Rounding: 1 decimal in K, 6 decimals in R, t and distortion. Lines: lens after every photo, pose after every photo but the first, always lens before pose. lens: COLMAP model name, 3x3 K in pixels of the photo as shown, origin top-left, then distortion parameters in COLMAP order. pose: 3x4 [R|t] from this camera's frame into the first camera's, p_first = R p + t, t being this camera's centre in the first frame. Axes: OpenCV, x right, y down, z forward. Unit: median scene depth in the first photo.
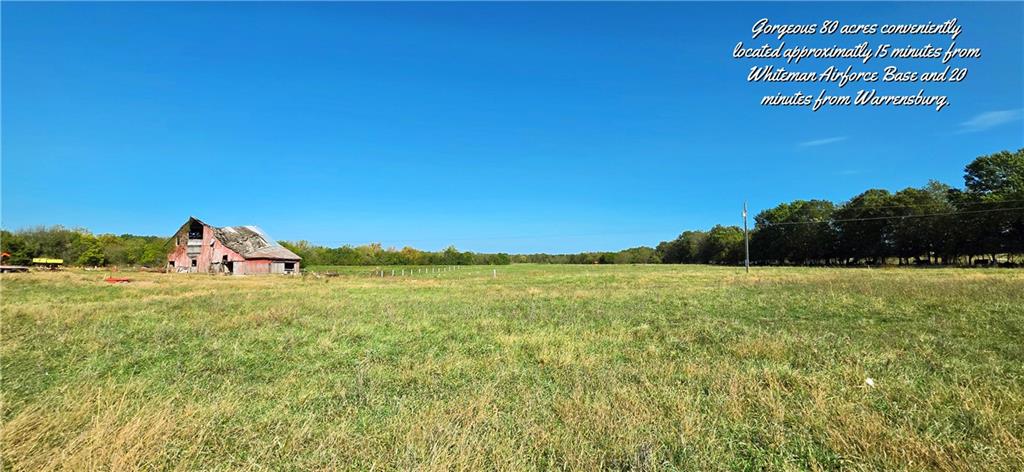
lens RADIAL K [[409.2, 0, 513.9], [0, 409.2, 234.1], [0, 0, 1]] dist [0.000653, 0.000141]
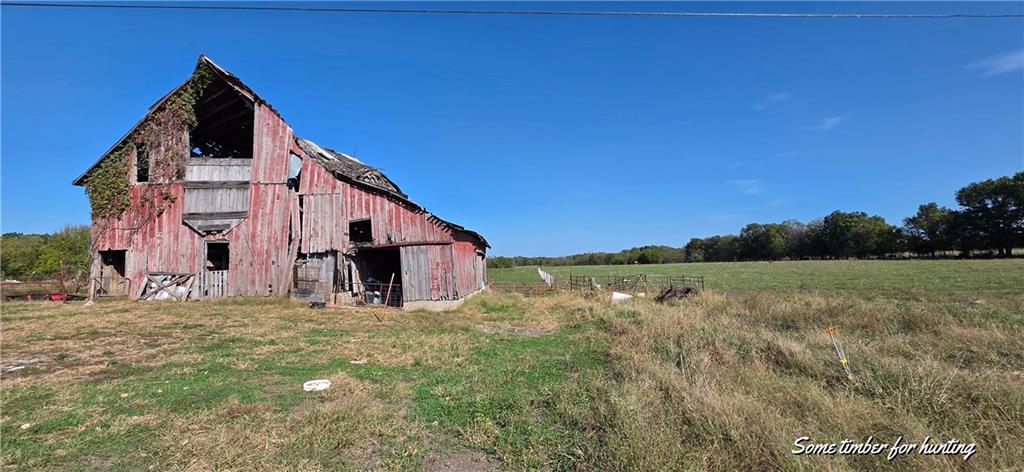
lens RADIAL K [[409.2, 0, 513.9], [0, 409.2, 234.1], [0, 0, 1]] dist [0.000653, 0.000141]
pose [[0.992249, -0.011235, 0.123759, -0.635858], [0.012556, 0.999872, -0.009894, 0.061954], [-0.123632, 0.011371, 0.992263, 0.738821]]
